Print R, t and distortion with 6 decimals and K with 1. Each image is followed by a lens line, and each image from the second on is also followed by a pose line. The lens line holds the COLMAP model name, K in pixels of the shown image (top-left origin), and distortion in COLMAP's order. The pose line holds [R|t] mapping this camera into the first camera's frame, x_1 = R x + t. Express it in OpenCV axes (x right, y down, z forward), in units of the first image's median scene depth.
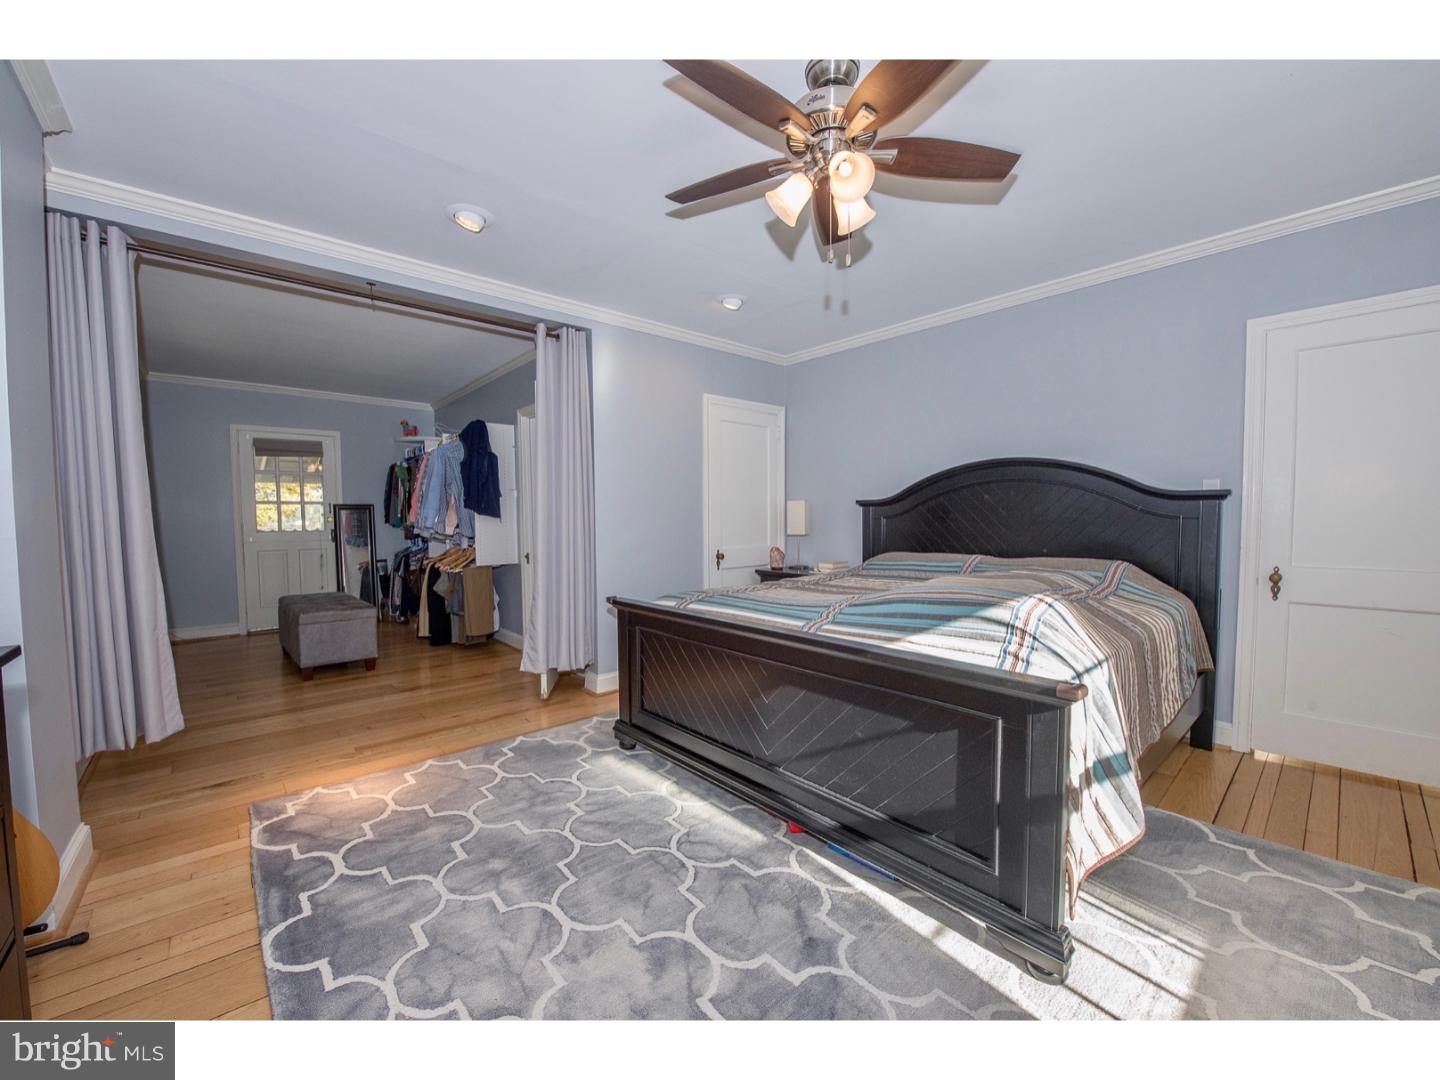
lens RADIAL K [[569.6, 0, 720.0], [0, 569.6, 540.0], [0, 0, 1]] dist [-0.017240, -0.002966]
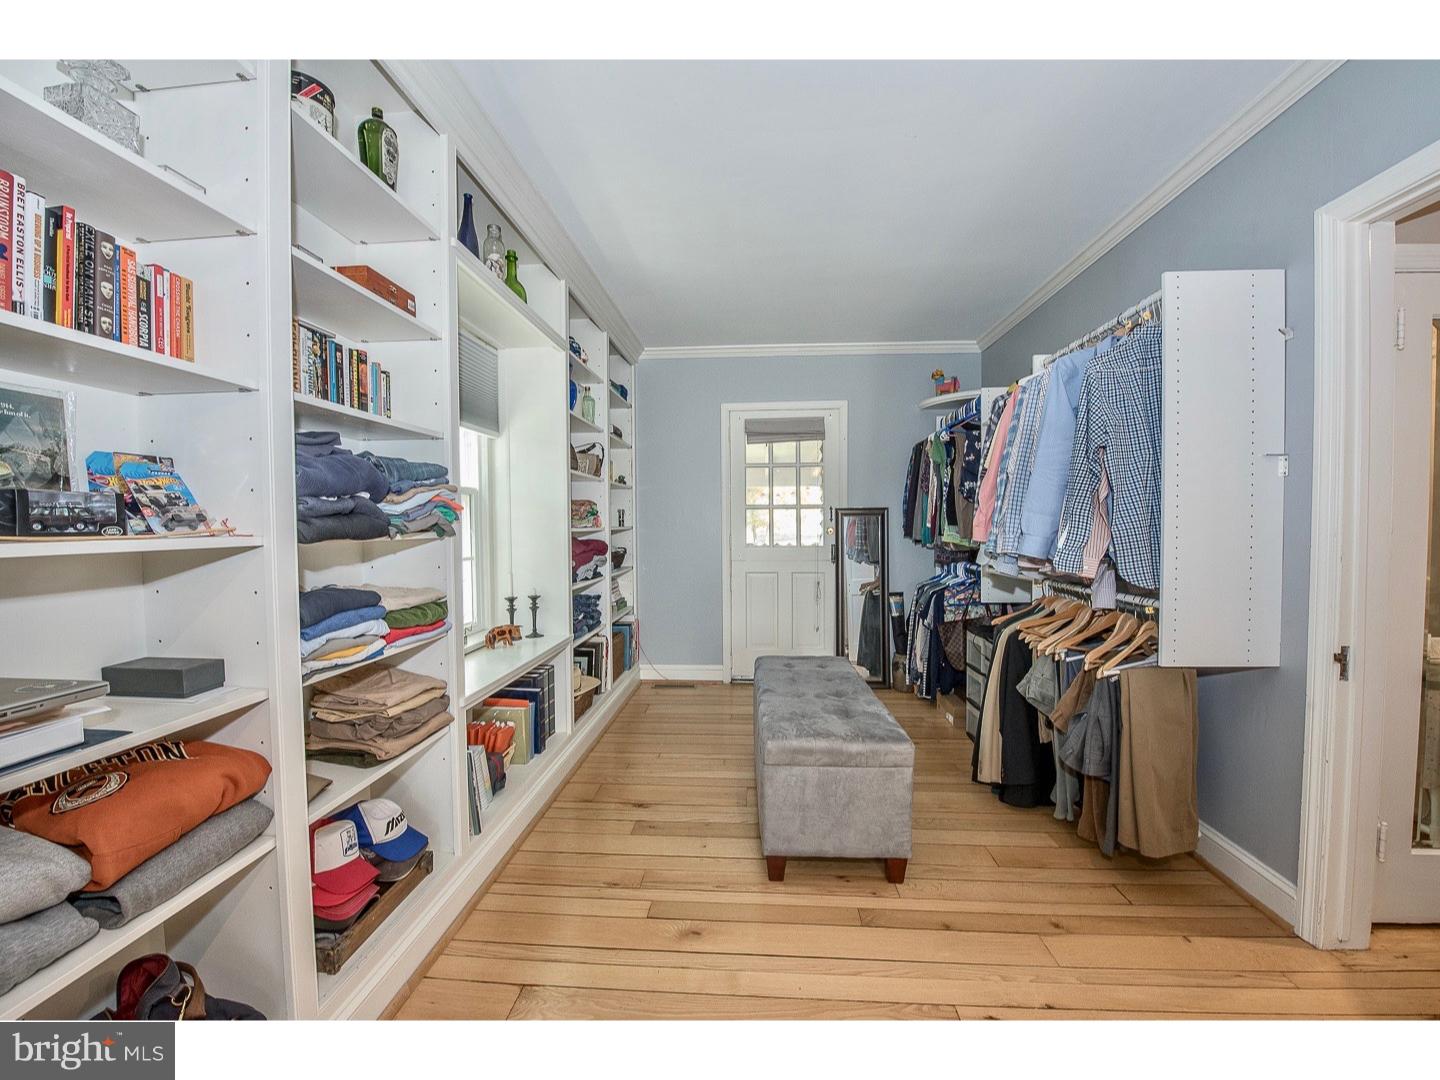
lens RADIAL K [[569.6, 0, 720.0], [0, 569.6, 540.0], [0, 0, 1]] dist [-0.017240, -0.002966]
pose [[0.698843, 0.024624, -0.714851, -0.295800], [-0.032493, 0.999468, 0.002663, -0.022370], [0.714536, 0.021367, 0.699272, 0.429671]]
